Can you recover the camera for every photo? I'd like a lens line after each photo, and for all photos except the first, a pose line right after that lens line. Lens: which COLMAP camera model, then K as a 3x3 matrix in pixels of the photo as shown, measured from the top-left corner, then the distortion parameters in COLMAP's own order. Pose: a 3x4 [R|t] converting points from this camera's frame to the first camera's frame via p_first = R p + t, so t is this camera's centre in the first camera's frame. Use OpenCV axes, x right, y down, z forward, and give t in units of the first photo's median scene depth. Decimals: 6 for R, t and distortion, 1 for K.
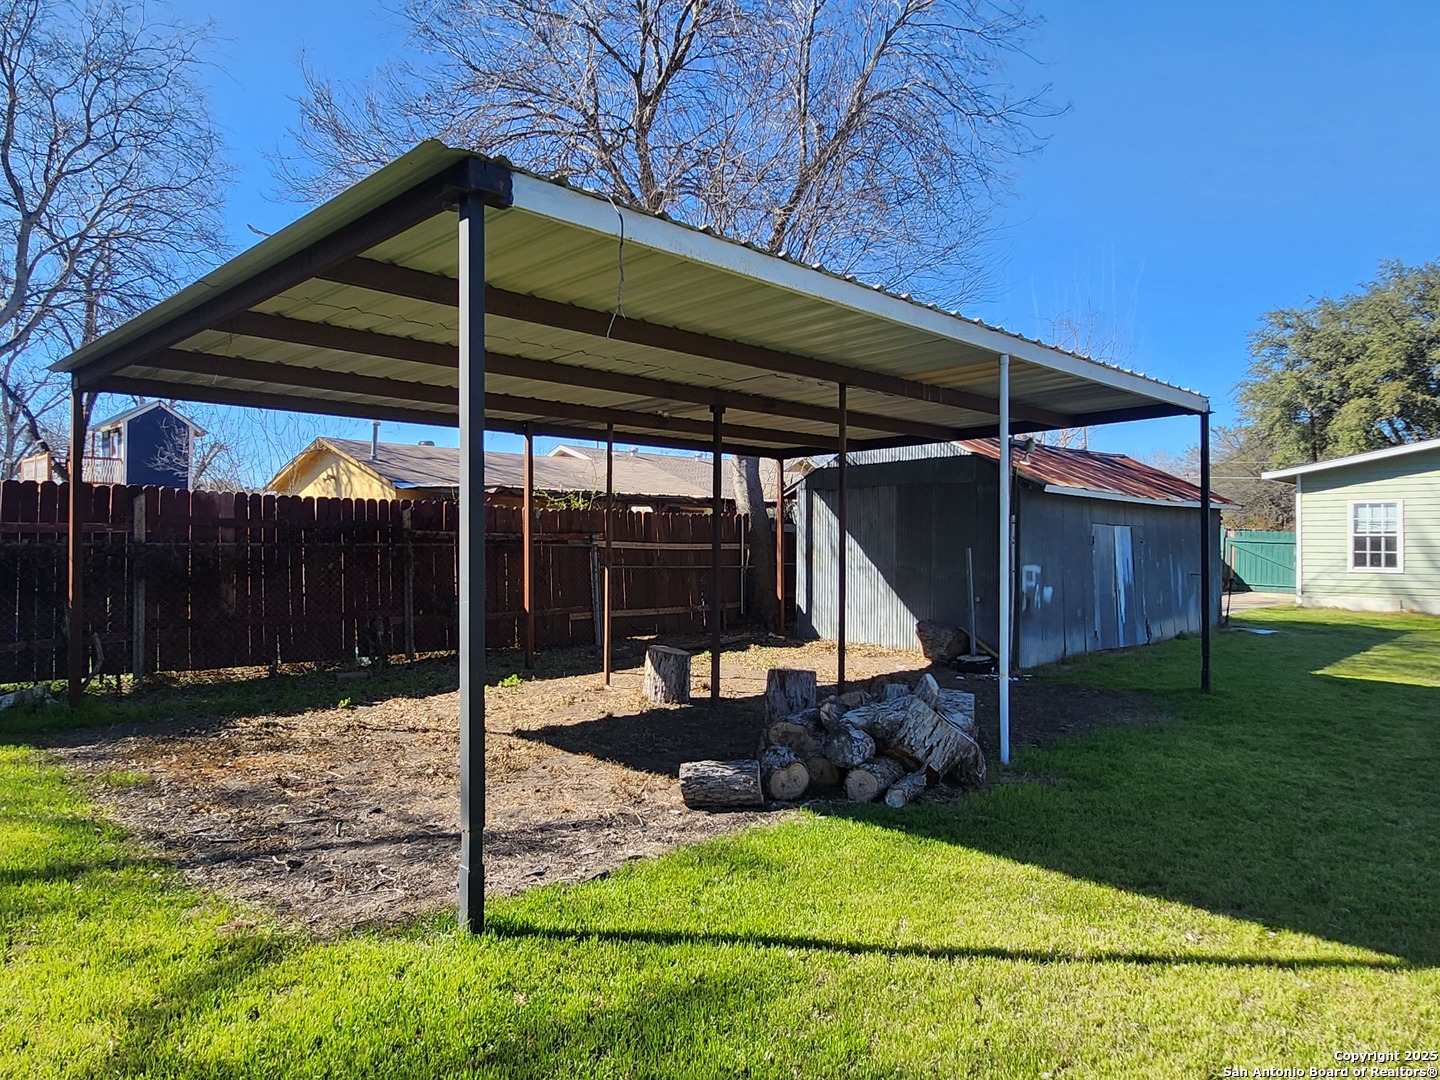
lens RADIAL K [[989.5, 0, 717.3], [0, 989.5, 534.1], [0, 0, 1]] dist [0.004781, -0.014058]
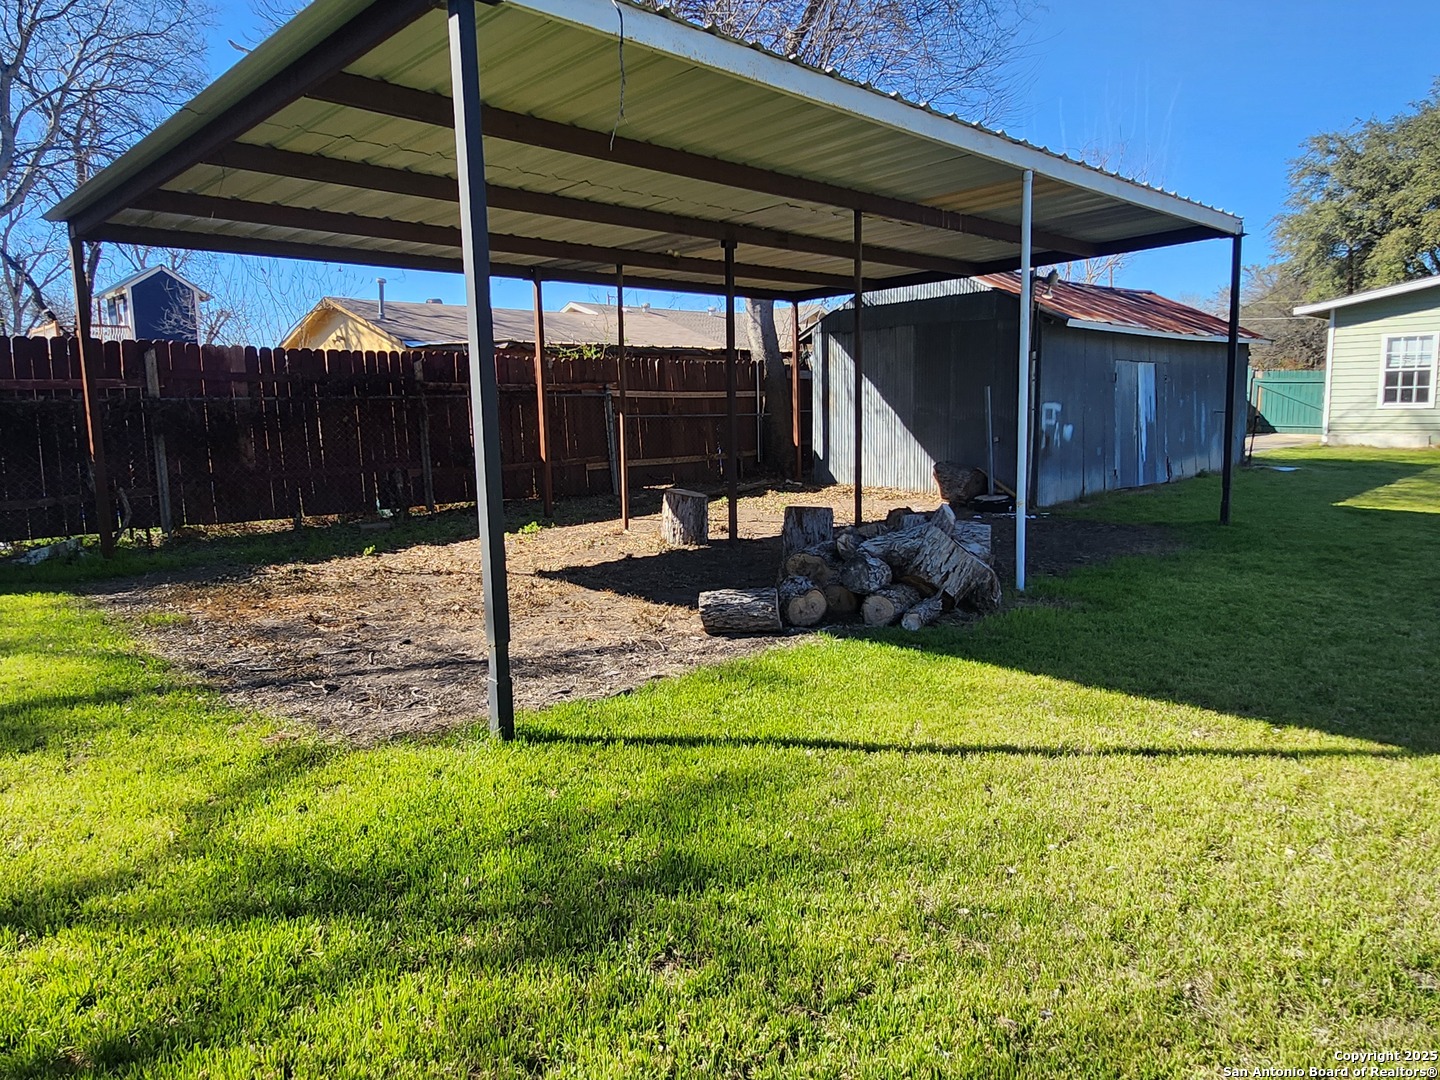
lens RADIAL K [[992.2, 0, 714.4], [0, 992.2, 536.0], [0, 0, 1]] dist [-0.003705, -0.002279]
pose [[0.999521, -0.021829, -0.021923, 0.000841], [0.024716, 0.989627, 0.141516, 0.014483], [0.018606, -0.141990, 0.989693, -0.000930]]
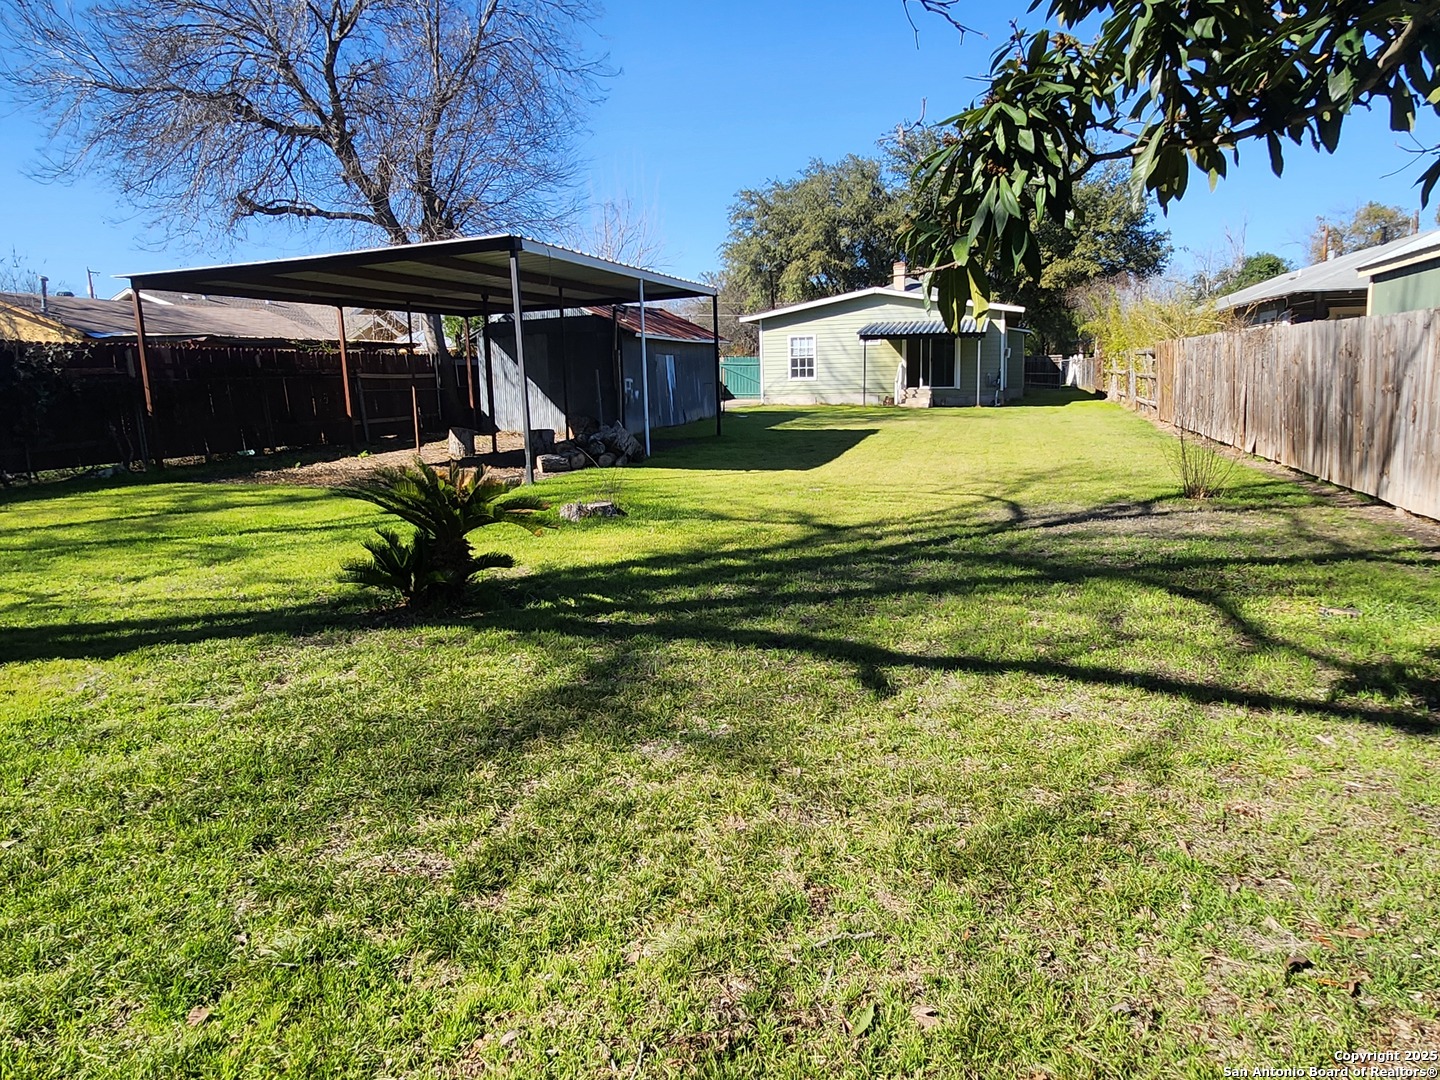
lens RADIAL K [[989.5, 0, 717.3], [0, 989.5, 534.1], [0, 0, 1]] dist [0.004781, -0.014058]
pose [[0.886524, -0.105654, 0.450458, -0.372292], [0.030016, 0.984661, 0.171878, 0.005663], [-0.461708, -0.138853, 0.876097, -0.674785]]
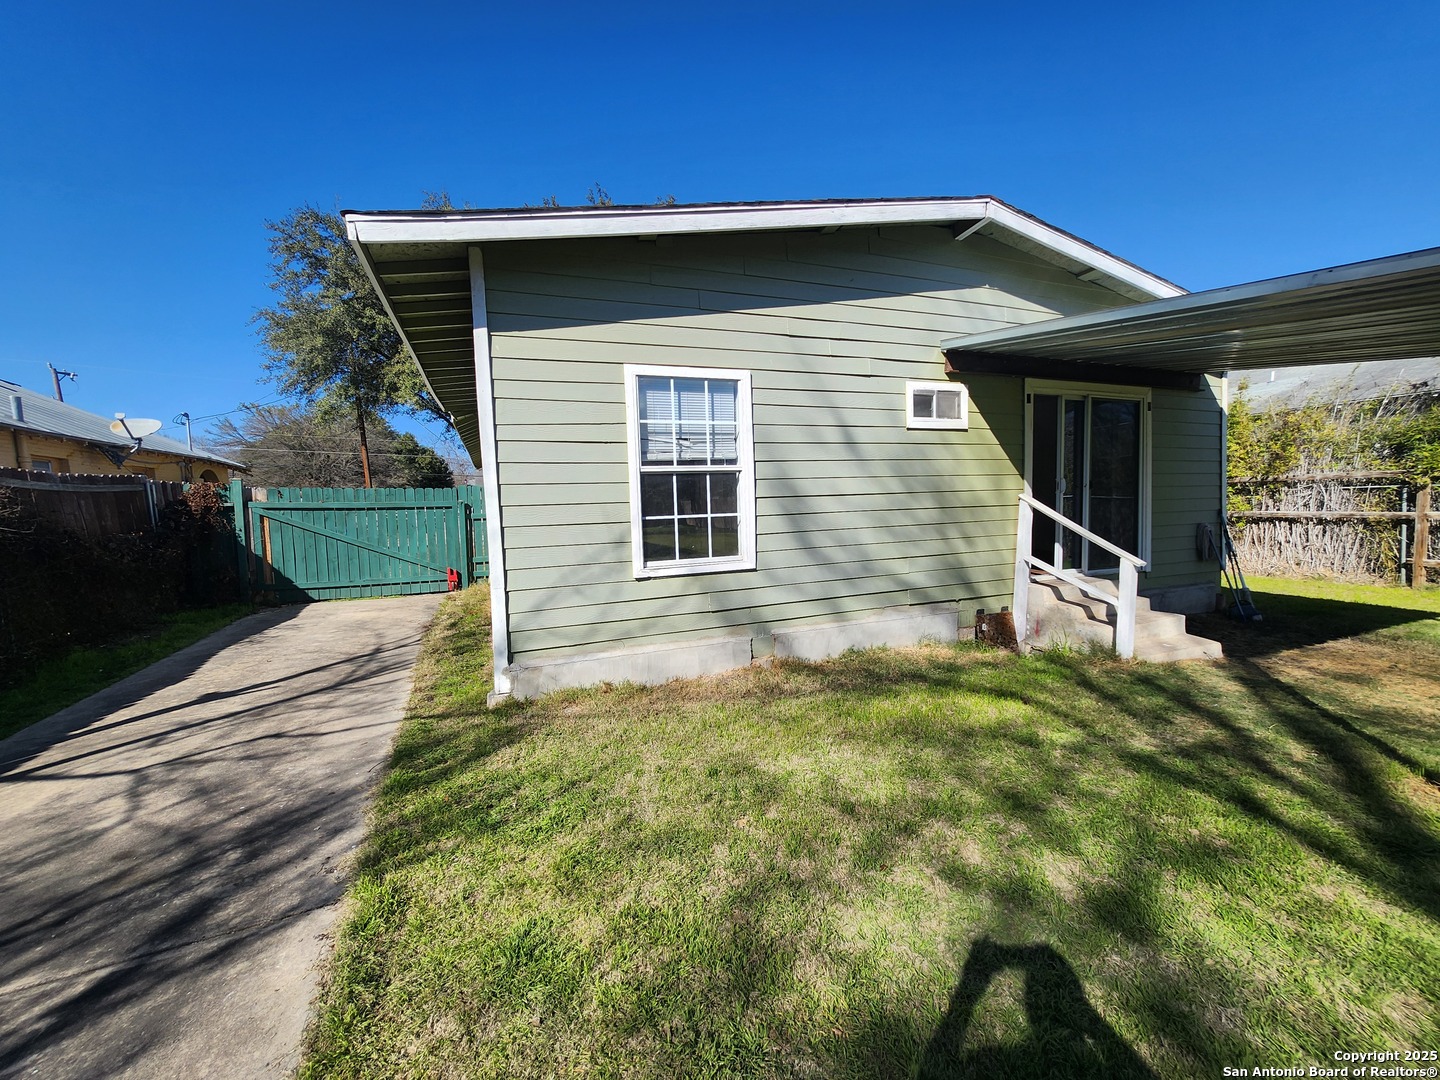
lens RADIAL K [[566.1, 0, 718.1], [0, 566.1, 547.2], [0, 0, 1]] dist [-0.000444, -0.000323]
pose [[0.418042, -0.092537, 0.903702, 0.824421], [0.028807, 0.995648, 0.088626, 0.019146], [-0.907971, -0.011016, 0.418888, 1.550086]]
